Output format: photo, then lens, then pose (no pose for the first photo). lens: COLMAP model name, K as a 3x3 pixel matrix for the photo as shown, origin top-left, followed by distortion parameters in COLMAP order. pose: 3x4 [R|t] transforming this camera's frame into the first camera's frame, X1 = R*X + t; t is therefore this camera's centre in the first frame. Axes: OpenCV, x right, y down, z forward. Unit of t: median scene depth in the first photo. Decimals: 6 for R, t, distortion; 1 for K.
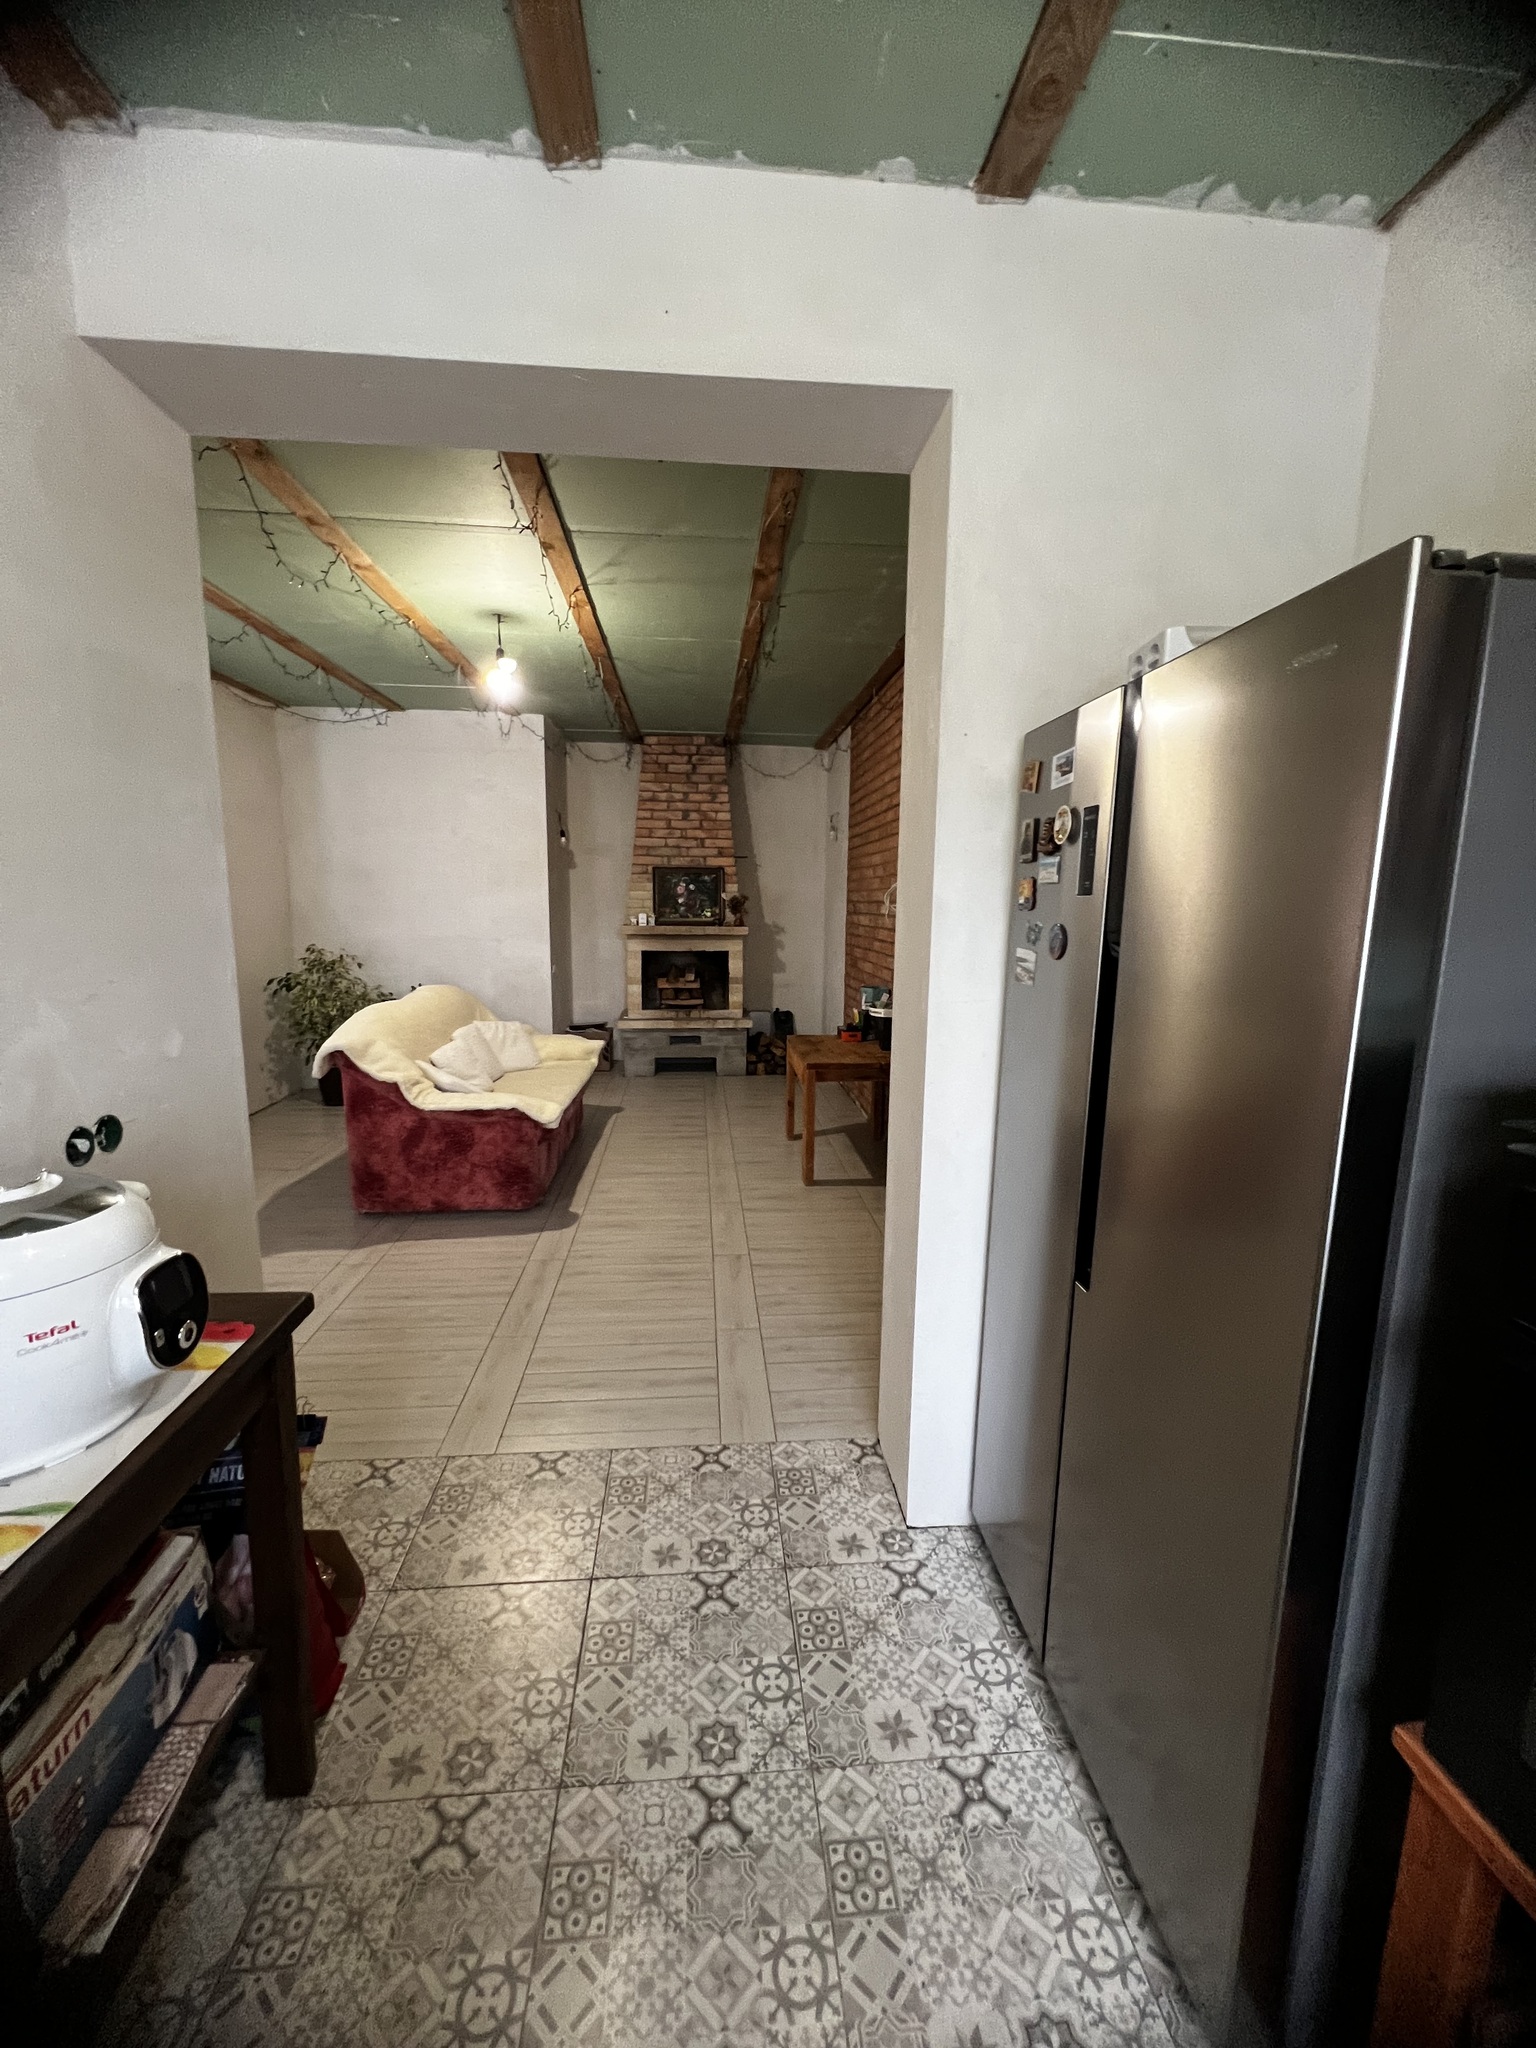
lens RADIAL K [[821.5, 0, 763.7], [0, 821.5, 1022.3], [0, 0, 1]] dist [-0.001685, 0.000052]
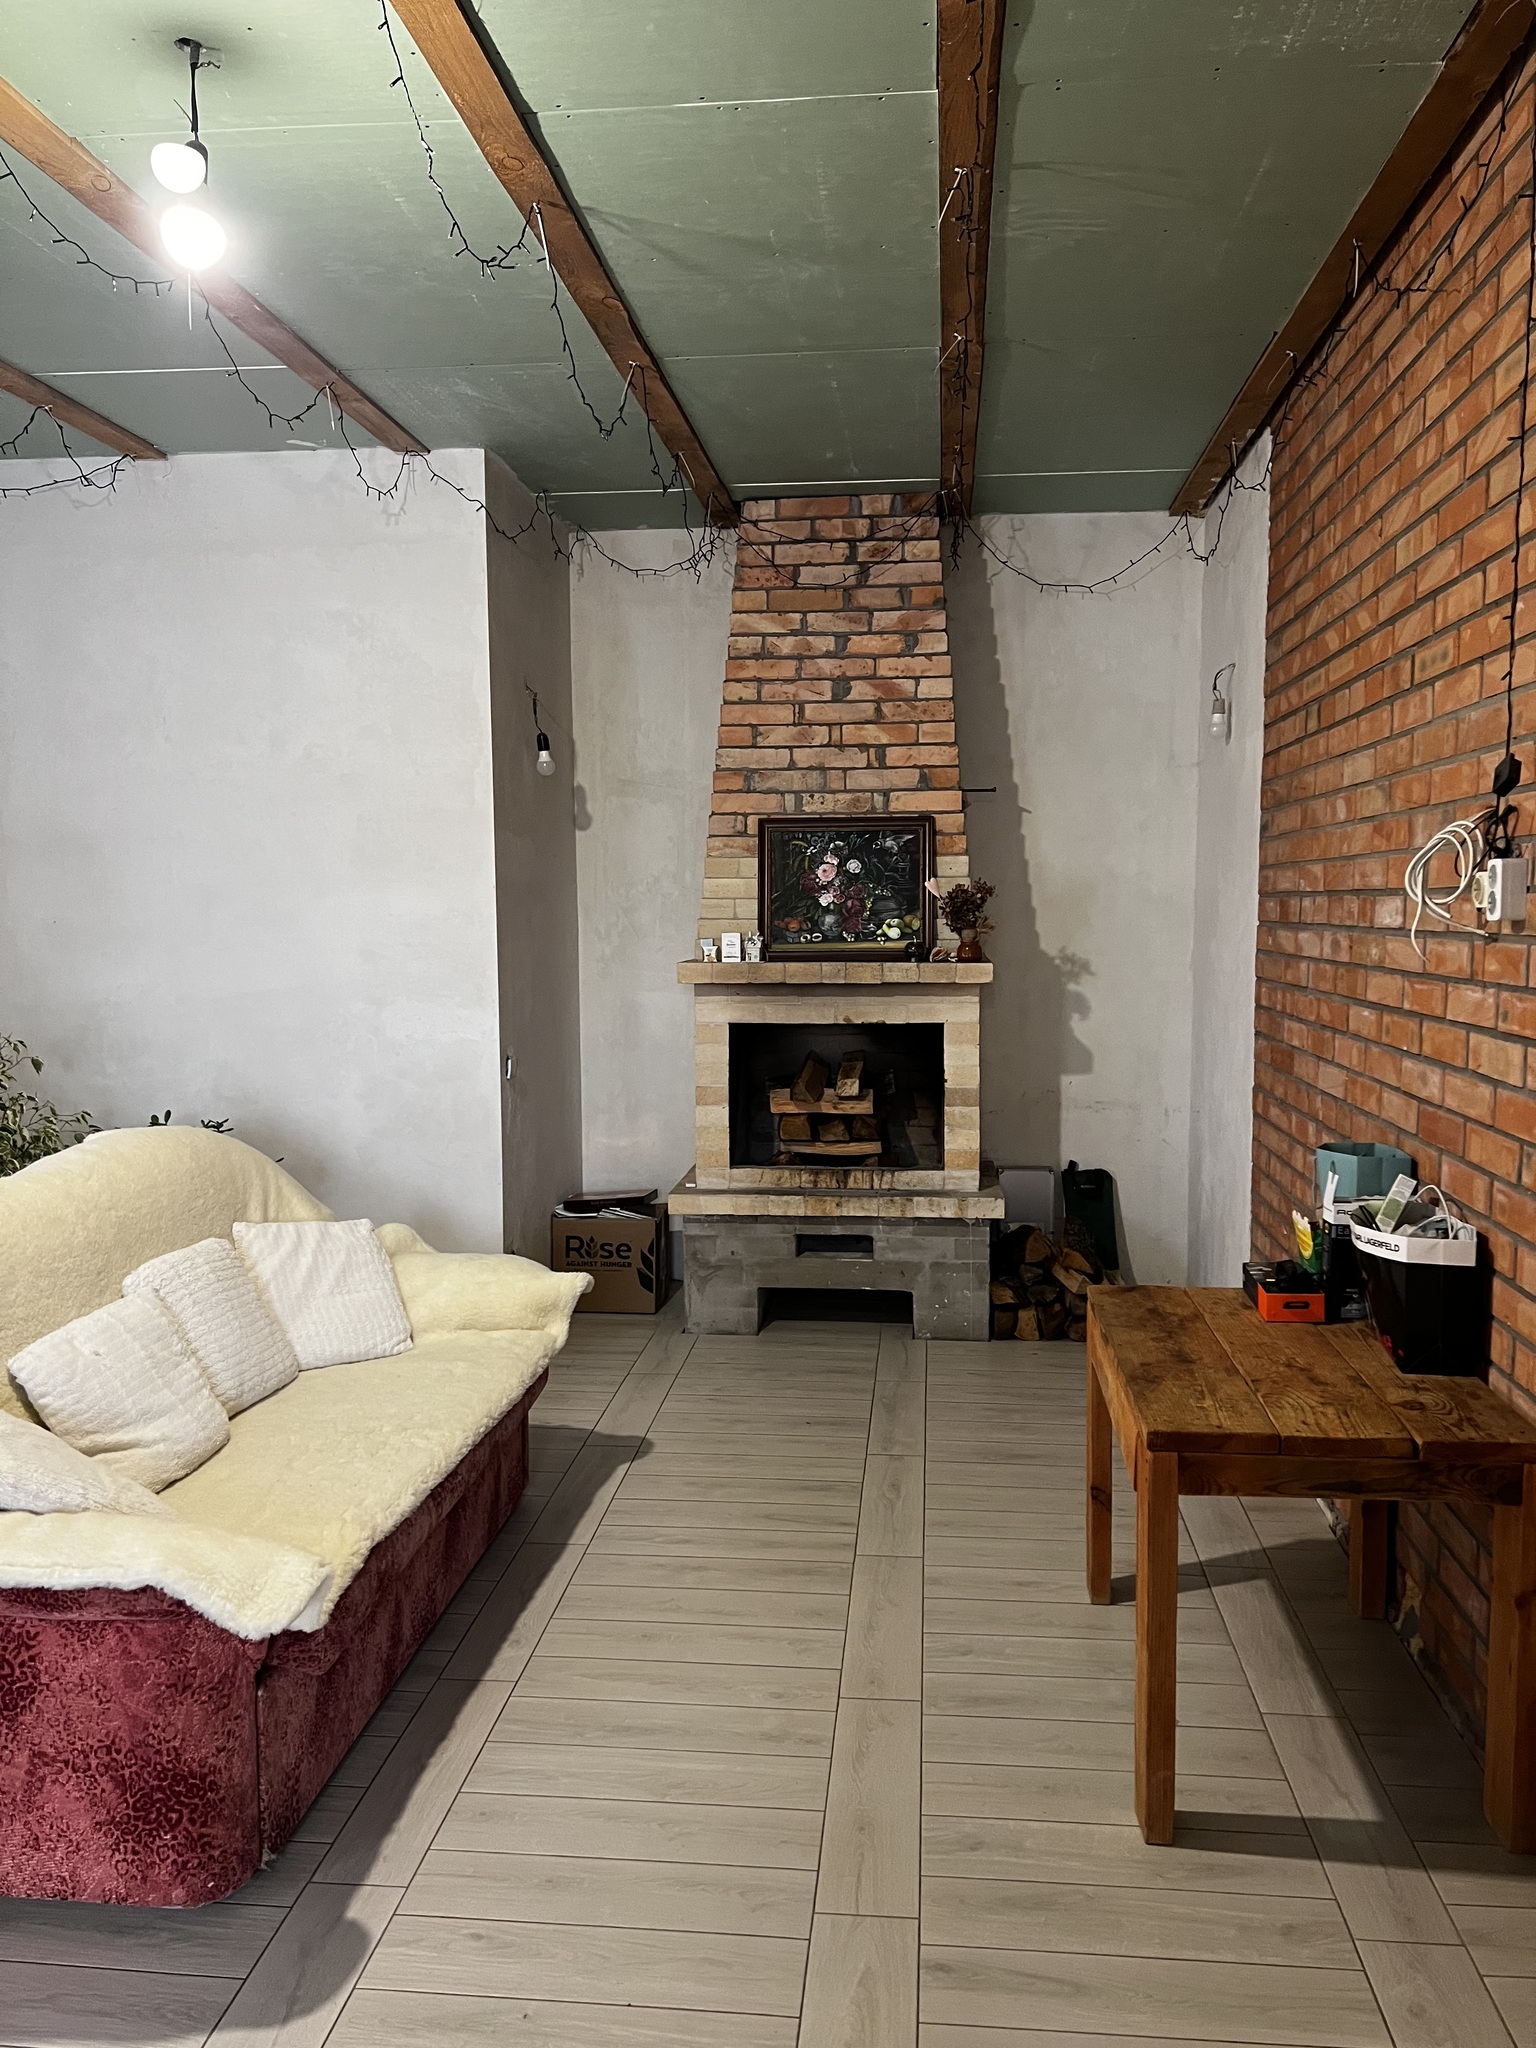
lens RADIAL K [[1532.3, 0, 771.7], [0, 1532.3, 1041.4], [0, 0, 1]] dist [0.059936, -0.054876]
pose [[0.982390, 0.002563, -0.186823, 0.024555], [-0.013064, 0.998401, -0.054995, -0.064364], [0.186384, 0.056467, 0.980853, 0.456848]]
